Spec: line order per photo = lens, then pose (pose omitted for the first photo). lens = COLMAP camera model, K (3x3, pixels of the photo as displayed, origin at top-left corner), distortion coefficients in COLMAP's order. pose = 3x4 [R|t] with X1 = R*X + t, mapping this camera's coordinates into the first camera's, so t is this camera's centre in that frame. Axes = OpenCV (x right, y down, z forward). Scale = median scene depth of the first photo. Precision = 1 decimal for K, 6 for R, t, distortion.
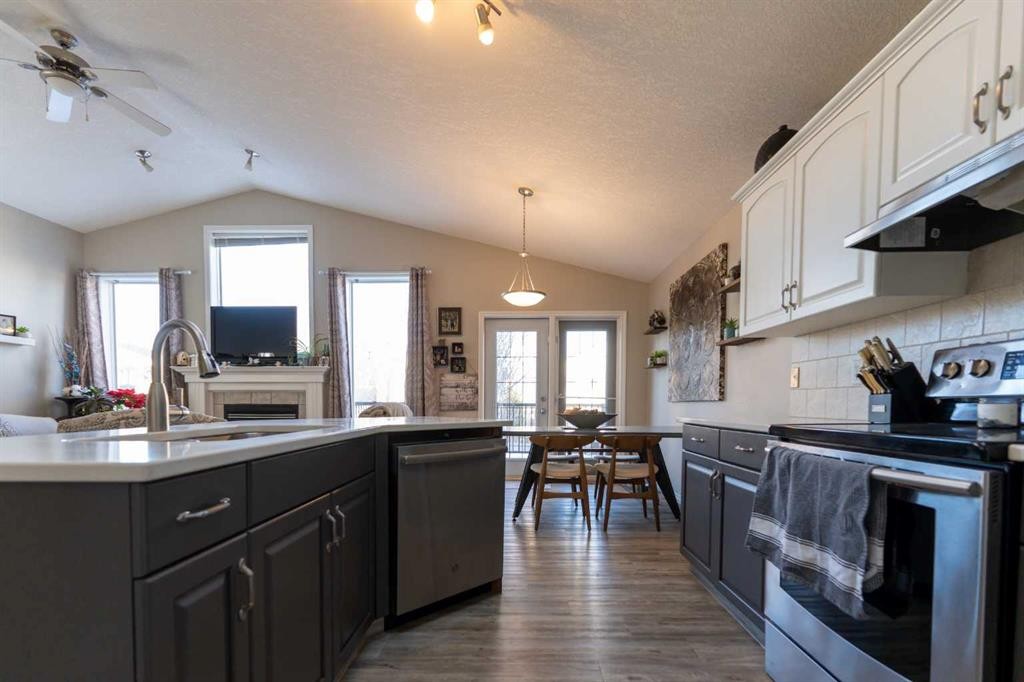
lens RADIAL K [[437.8, 0, 513.5], [0, 437.8, 413.5], [0, 0, 1]] dist [0.001280, -0.000024]
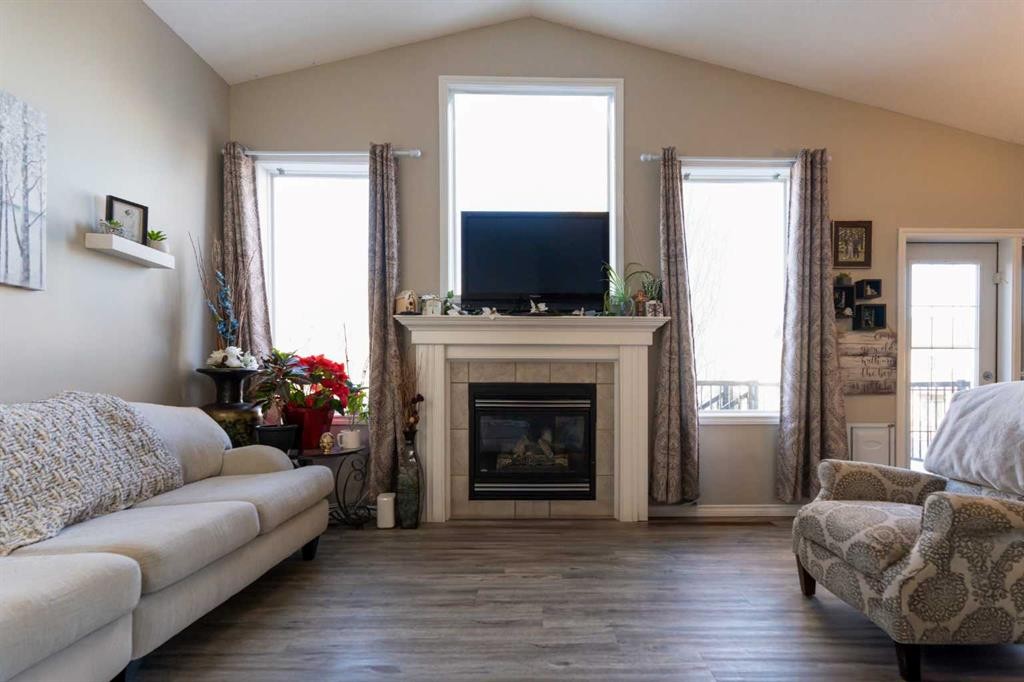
lens RADIAL K [[469.8, 0, 544.1], [0, 469.8, 386.6], [0, 0, 1]] dist [-0.000065, -0.000057]
pose [[0.999578, 0.001909, 0.028973, -0.594199], [-0.001438, 0.999867, -0.016255, -0.006491], [-0.029000, 0.016206, 0.999448, 0.385254]]
